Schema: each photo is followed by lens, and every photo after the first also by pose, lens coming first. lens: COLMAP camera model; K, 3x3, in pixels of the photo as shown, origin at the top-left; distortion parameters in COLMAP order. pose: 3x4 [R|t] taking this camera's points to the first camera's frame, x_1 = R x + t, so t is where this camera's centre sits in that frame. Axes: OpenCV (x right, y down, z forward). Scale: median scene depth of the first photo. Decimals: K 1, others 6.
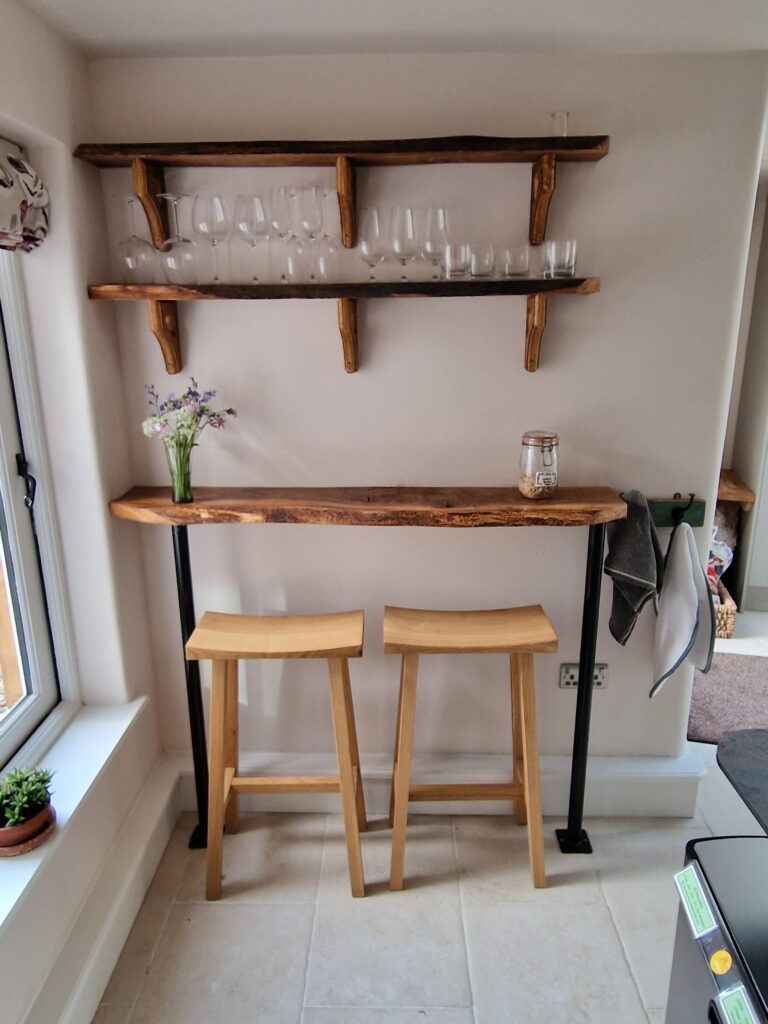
lens RADIAL K [[704.4, 0, 384.0], [0, 704.4, 512.0], [0, 0, 1]] dist [0.004301, 0.001419]
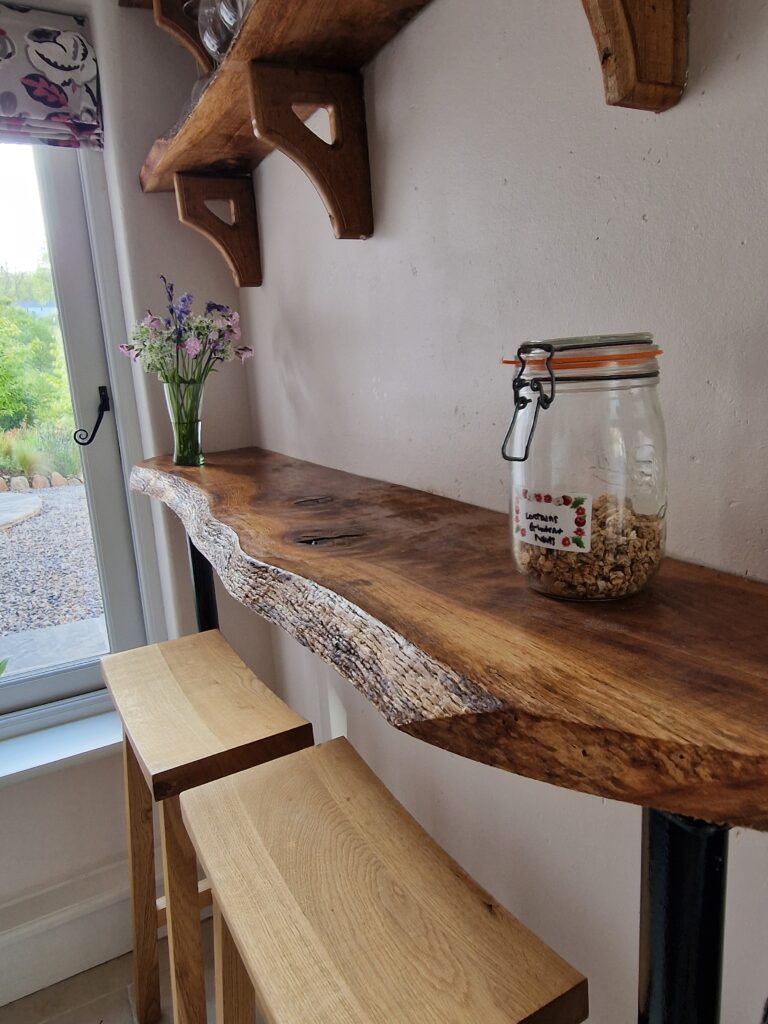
lens RADIAL K [[704.4, 0, 384.0], [0, 704.4, 512.0], [0, 0, 1]] dist [0.004301, 0.001419]
pose [[0.499178, 0.166235, -0.850404, 0.429052], [-0.186158, 0.979082, 0.082116, -0.060471], [0.846266, 0.117319, 0.519682, 0.811696]]
